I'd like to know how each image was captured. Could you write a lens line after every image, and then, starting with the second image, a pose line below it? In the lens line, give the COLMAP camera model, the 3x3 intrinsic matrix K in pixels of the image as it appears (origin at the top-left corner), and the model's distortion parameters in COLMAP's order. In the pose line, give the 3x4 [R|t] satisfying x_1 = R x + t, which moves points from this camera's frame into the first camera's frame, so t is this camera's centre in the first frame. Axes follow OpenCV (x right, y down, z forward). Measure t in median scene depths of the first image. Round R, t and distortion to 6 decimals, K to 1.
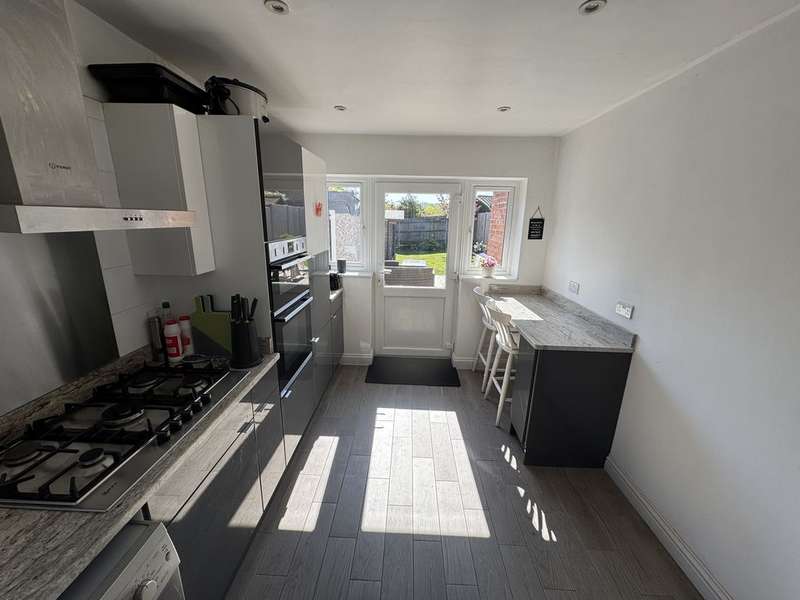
lens RADIAL K [[312.7, 0, 398.5], [0, 312.7, 298.2], [0, 0, 1]] dist [-0.000233, -0.000011]
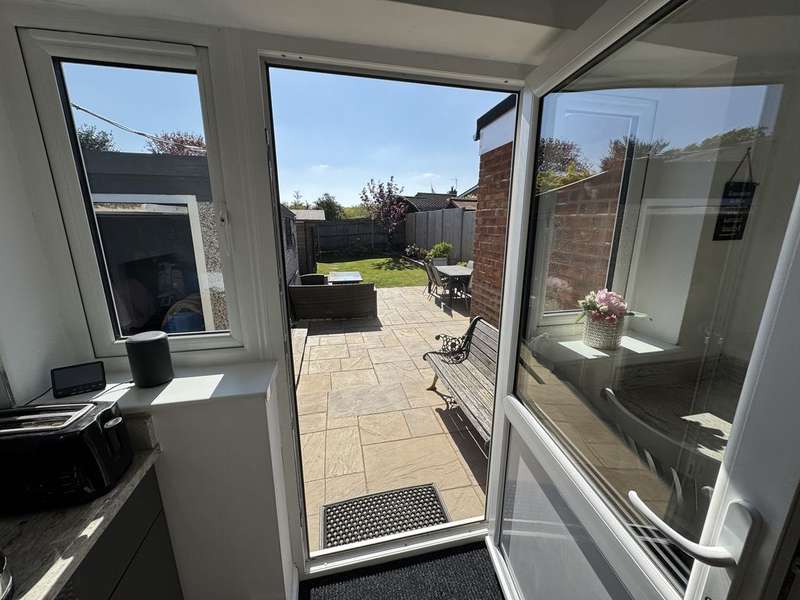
lens RADIAL K [[312.7, 0, 398.5], [0, 312.7, 298.2], [0, 0, 1]] dist [-0.000233, -0.000011]
pose [[0.967091, -0.079596, 0.241660, -0.009967], [0.082445, 0.996594, -0.001680, -0.038438], [-0.240703, 0.021548, 0.970360, 0.187620]]
